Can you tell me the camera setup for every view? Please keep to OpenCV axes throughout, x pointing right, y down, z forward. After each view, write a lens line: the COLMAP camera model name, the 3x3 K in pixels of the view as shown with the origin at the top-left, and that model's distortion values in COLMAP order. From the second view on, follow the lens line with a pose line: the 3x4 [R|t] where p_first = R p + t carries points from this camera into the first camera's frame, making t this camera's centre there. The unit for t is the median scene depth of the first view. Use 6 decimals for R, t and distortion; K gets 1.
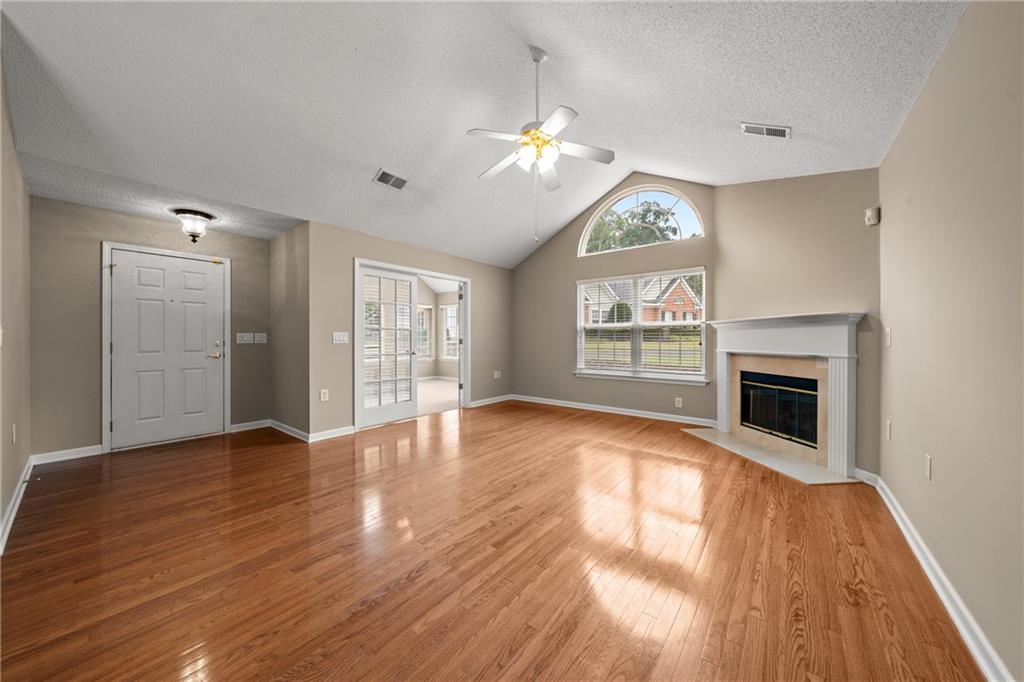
lens RADIAL K [[350.1, 0, 505.5], [0, 350.1, 339.6], [0, 0, 1]] dist [-0.005044, -0.000253]
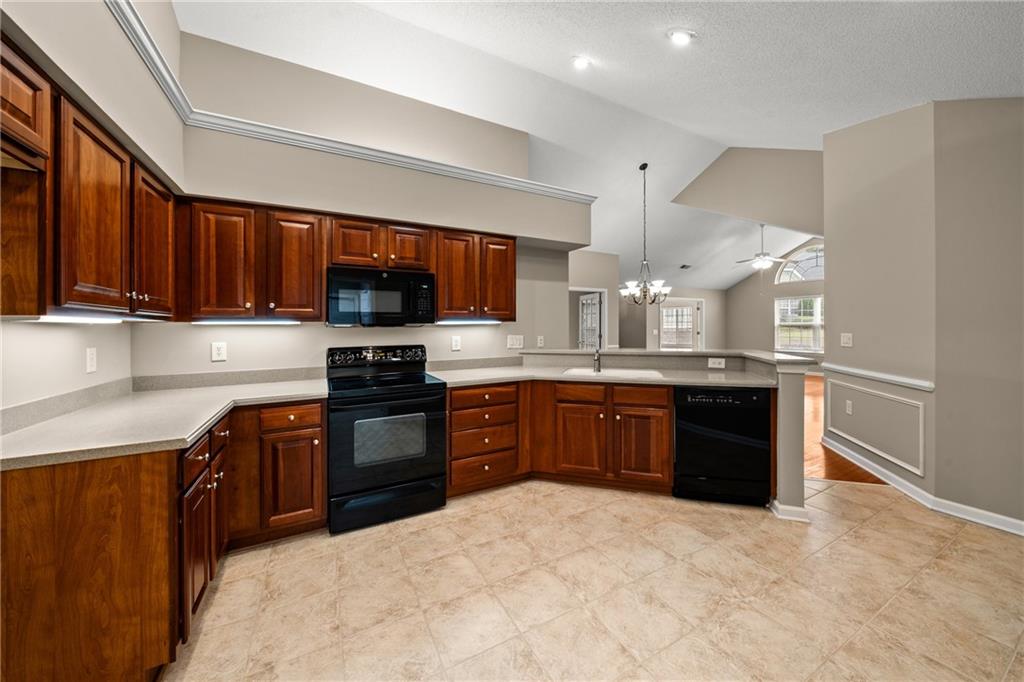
lens RADIAL K [[350.1, 0, 512.4], [0, 350.1, 328.2], [0, 0, 1]] dist [-0.005044, -0.000253]
pose [[0.918773, -0.005238, -0.394750, -0.445775], [0.005647, 0.999984, -0.000127, -0.036933], [0.394745, -0.002112, 0.918788, -1.592780]]
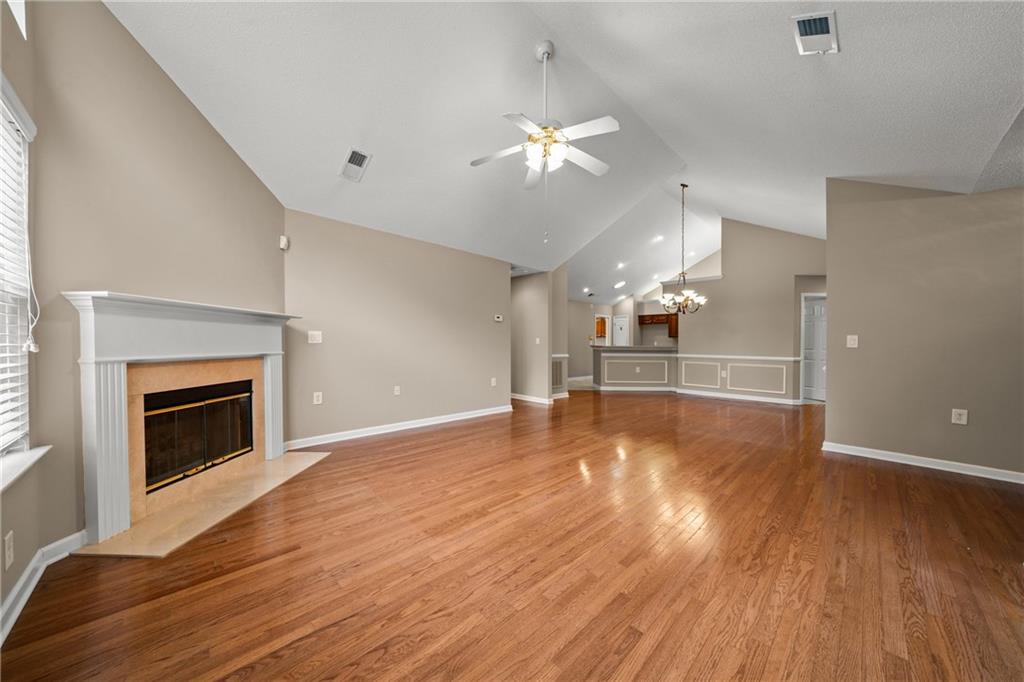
lens RADIAL K [[350.1, 0, 492.6], [0, 350.1, 346.9], [0, 0, 1]] dist [-0.005044, -0.000253]
pose [[-0.988034, -0.006993, 0.154078, 0.067675], [-0.005734, 0.999946, 0.008618, 0.009500], [-0.154130, 0.007631, -0.988021, 1.520912]]
